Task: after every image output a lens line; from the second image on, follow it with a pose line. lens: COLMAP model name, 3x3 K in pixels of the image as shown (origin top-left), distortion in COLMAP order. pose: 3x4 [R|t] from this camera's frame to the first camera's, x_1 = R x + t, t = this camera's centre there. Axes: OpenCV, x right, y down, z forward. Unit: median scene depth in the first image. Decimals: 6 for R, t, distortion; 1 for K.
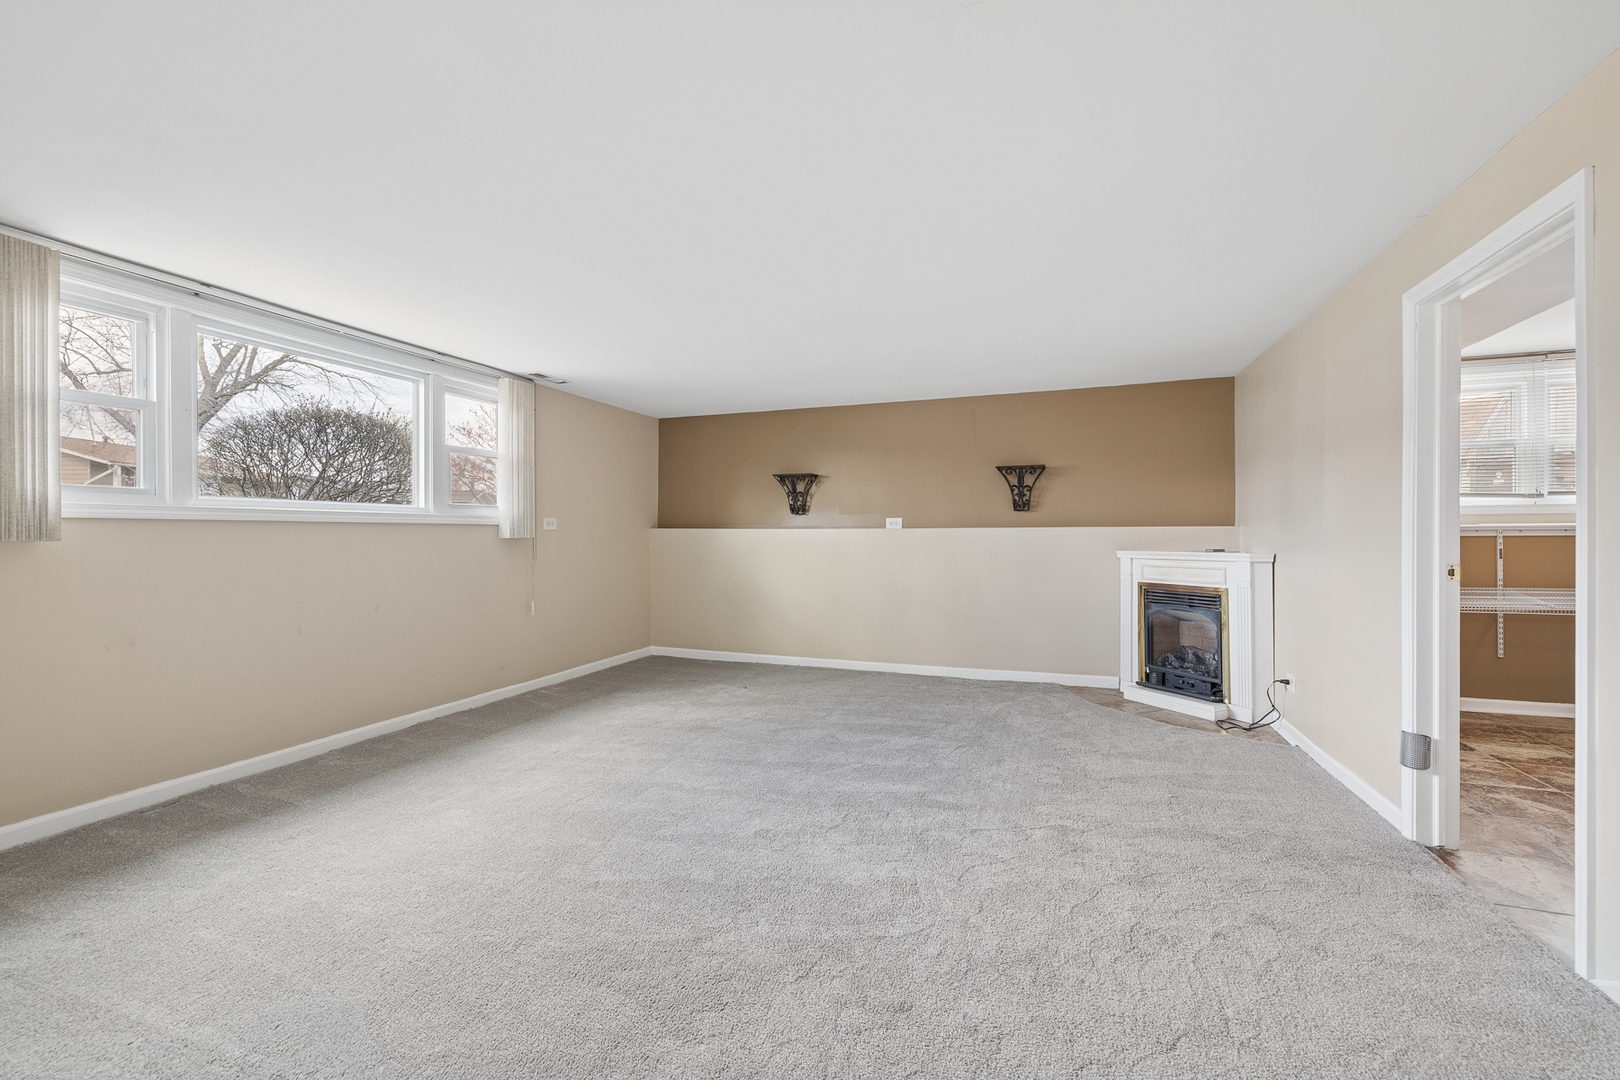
lens RADIAL K [[652.8, 0, 810.0], [0, 652.8, 540.0], [0, 0, 1]] dist [-0.001127, 0.000074]
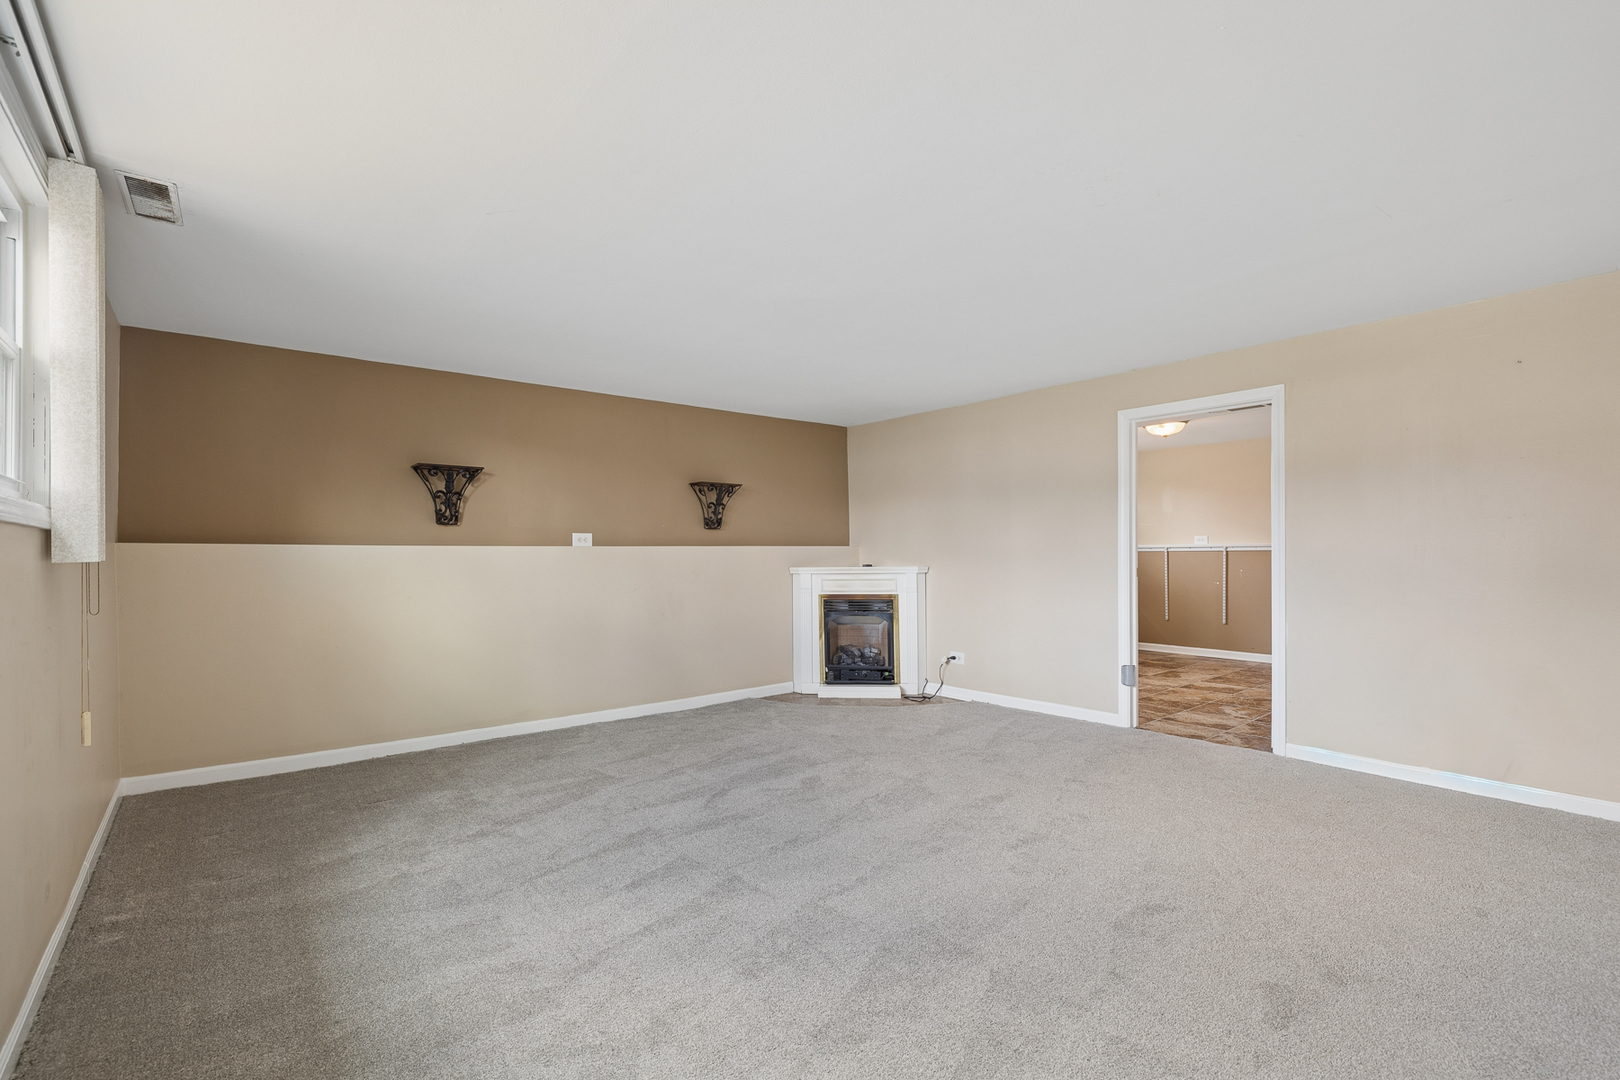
lens RADIAL K [[710.1, 0, 810.0], [0, 710.1, 540.0], [0, 0, 1]] dist [-0.000064, -0.000047]
pose [[0.515984, 0.012877, 0.856501, -0.585361], [0.006844, 0.999793, -0.019154, -0.007869], [-0.856571, 0.015745, 0.515789, 0.368686]]
